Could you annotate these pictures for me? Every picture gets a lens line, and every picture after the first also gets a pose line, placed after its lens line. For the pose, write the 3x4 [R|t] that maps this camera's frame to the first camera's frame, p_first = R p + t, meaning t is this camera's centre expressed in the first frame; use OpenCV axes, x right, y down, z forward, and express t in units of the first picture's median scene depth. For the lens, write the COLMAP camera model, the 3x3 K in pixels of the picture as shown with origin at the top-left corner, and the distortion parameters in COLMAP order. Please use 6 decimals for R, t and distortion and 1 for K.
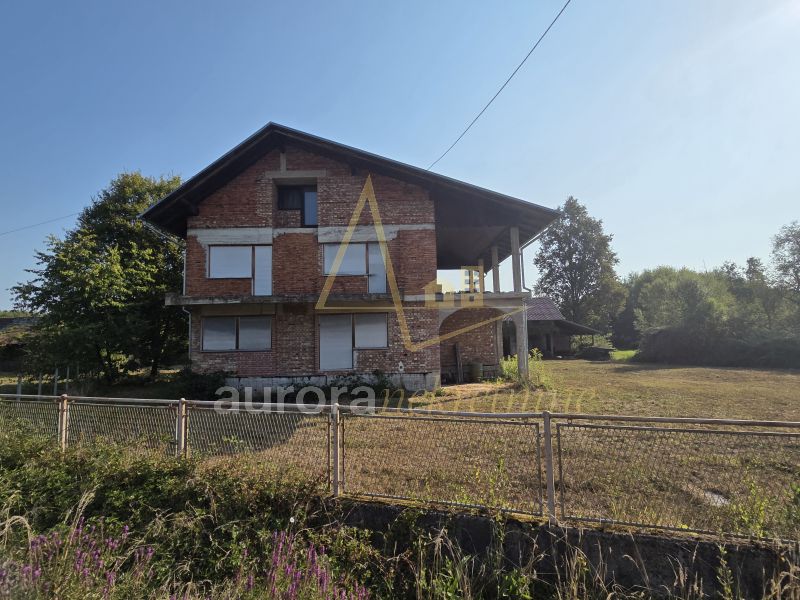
lens RADIAL K [[397.2, 0, 397.4], [0, 397.2, 301.3], [0, 0, 1]] dist [0.018456, 0.001309]
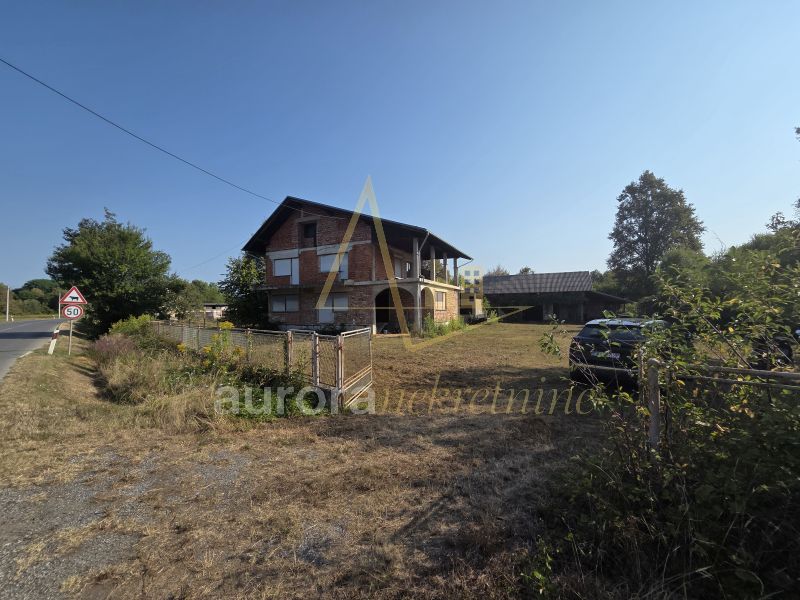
lens RADIAL K [[325.2, 0, 397.2], [0, 325.2, 301.6], [0, 0, 1]] dist [0.001244, 0.000378]
pose [[0.907290, -0.002009, -0.420500, 0.785452], [0.034690, 0.996938, 0.070087, -0.023026], [0.419071, -0.078176, 0.904582, -0.244383]]
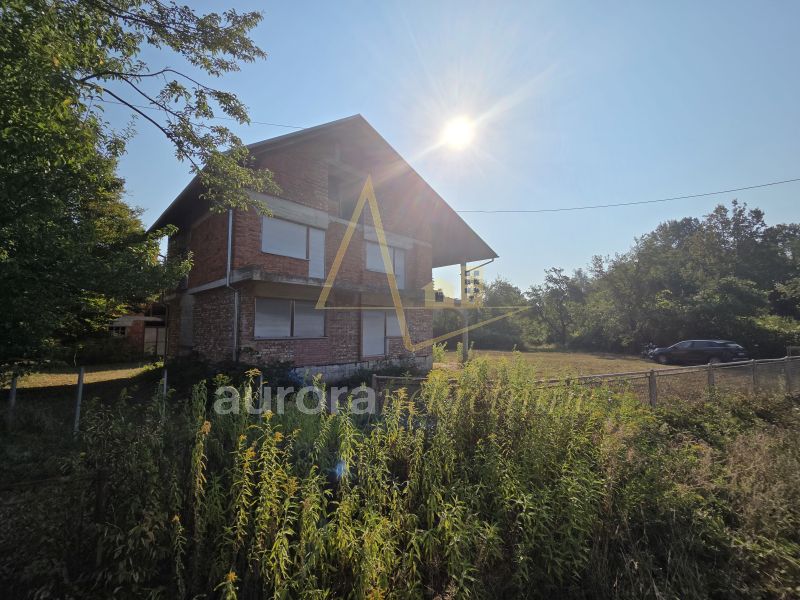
lens RADIAL K [[325.2, 0, 402.8], [0, 325.2, 302.2], [0, 0, 1]] dist [0.001244, 0.000378]
pose [[0.691552, 0.083737, 0.717457, -0.746615], [-0.086802, 0.995694, -0.032543, 0.044031], [-0.717093, -0.039771, 0.695842, 0.301303]]
